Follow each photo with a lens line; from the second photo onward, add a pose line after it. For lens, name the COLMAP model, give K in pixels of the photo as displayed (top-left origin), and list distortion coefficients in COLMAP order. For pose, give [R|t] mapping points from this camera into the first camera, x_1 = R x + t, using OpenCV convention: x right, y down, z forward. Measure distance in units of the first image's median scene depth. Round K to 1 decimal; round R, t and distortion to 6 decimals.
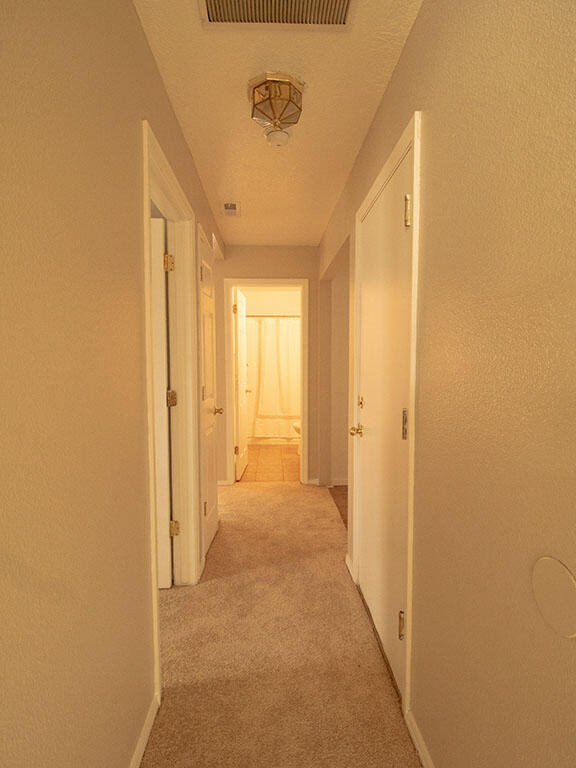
lens RADIAL K [[395.9, 0, 287.7], [0, 395.9, 383.7], [0, 0, 1]] dist [-0.005243, -0.002860]
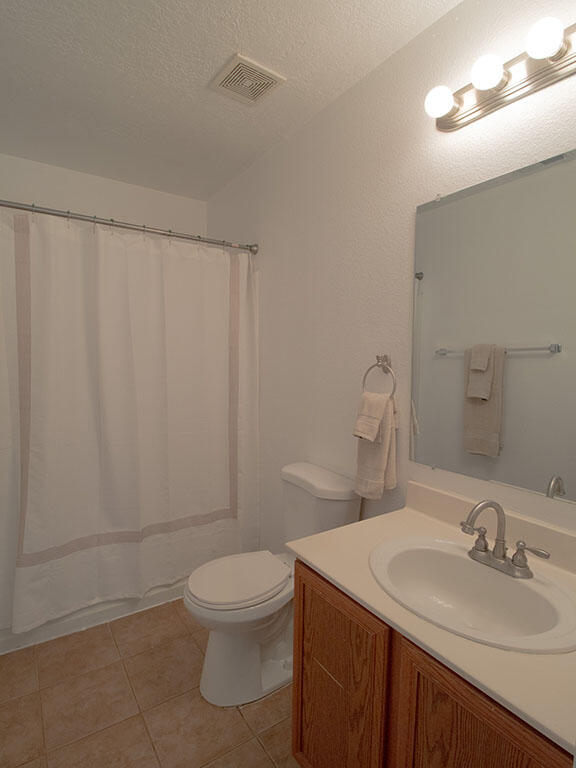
lens RADIAL K [[395.9, 0, 286.1], [0, 395.9, 384.8], [0, 0, 1]] dist [-0.005243, -0.002860]
pose [[0.855971, -0.025801, 0.516380, -0.056269], [0.022038, 0.999667, 0.013418, -0.043465], [-0.516555, -0.000105, 0.856254, 0.655714]]
